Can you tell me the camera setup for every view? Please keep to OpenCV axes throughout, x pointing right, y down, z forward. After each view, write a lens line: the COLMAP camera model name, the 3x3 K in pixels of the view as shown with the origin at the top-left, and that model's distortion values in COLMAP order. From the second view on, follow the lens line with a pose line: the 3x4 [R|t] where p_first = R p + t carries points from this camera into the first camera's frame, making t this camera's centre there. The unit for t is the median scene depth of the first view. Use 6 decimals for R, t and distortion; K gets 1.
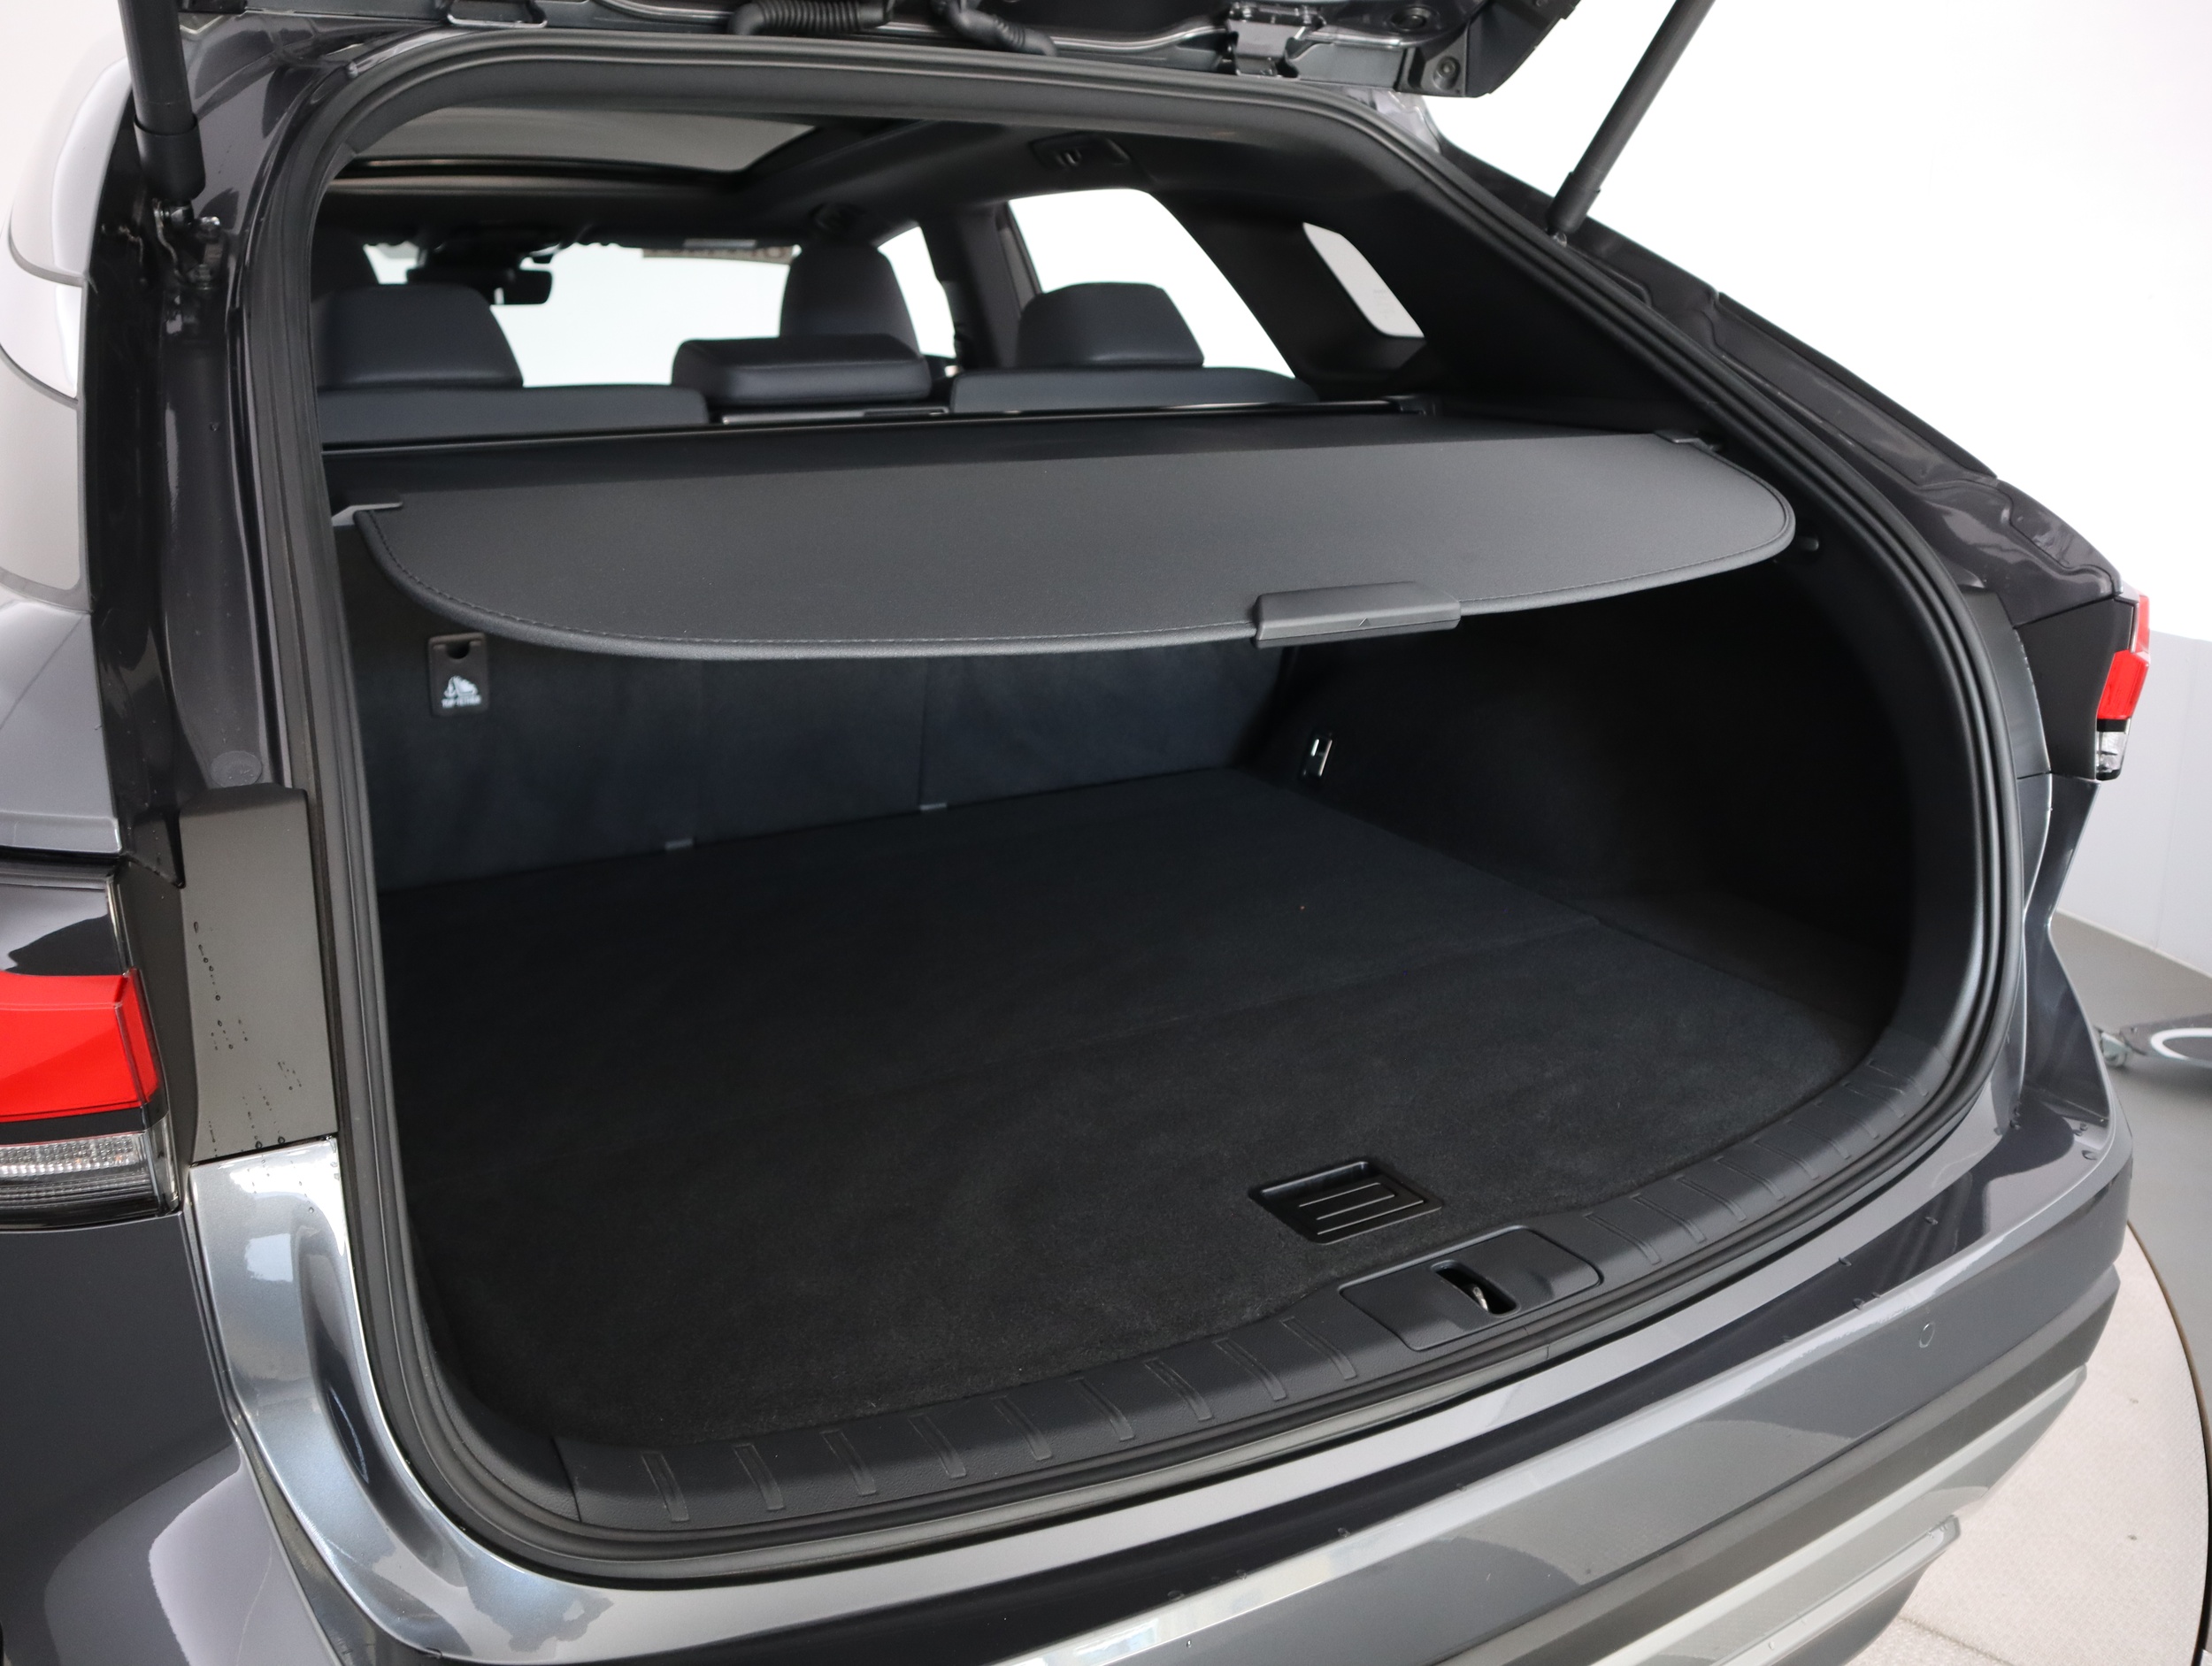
lens RADIAL K [[1854.5, 0, 1107.9], [0, 1854.5, 876.4], [0, 0, 1]] dist [-0.157214, 0.123844]
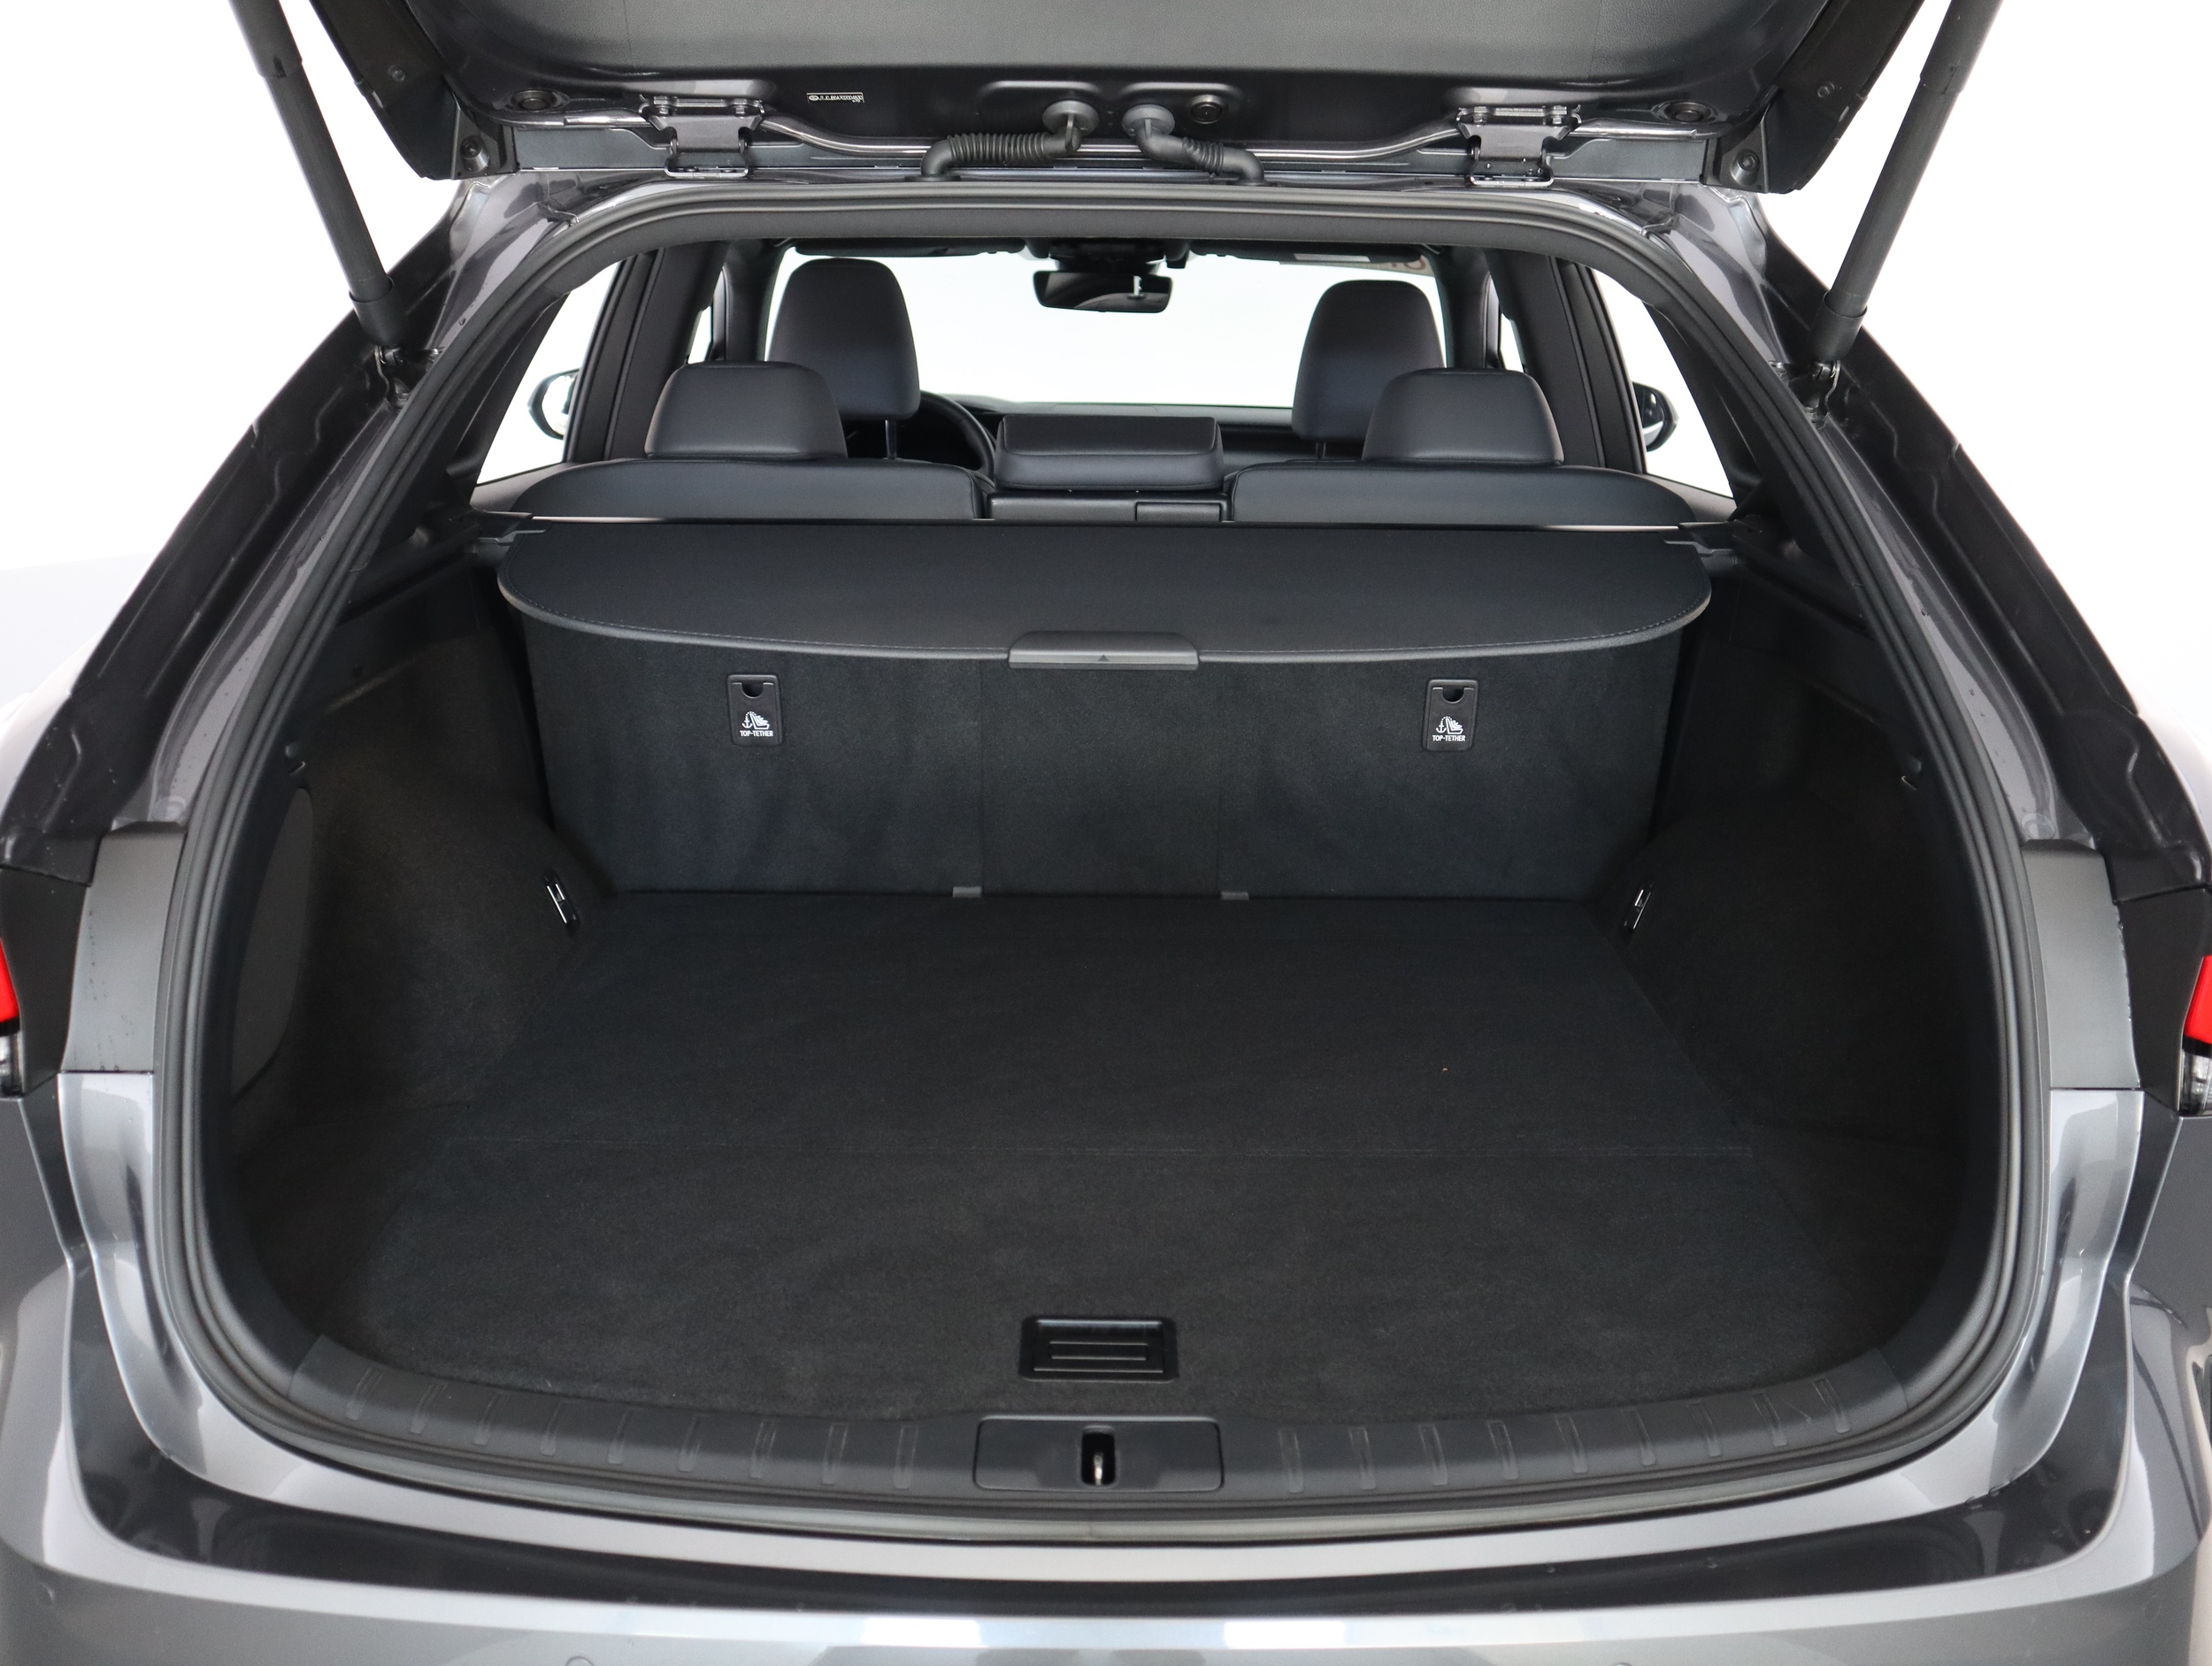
lens RADIAL K [[2258.3, 0, 1106.0], [0, 2258.3, 833.0], [0, 0, 1]] dist [-0.072206, 0.010095]
pose [[0.846309, 0.150889, -0.510875, 0.554407], [-0.161440, 0.986592, 0.023956, -0.106501], [0.507640, 0.062201, 0.859321, -0.076063]]
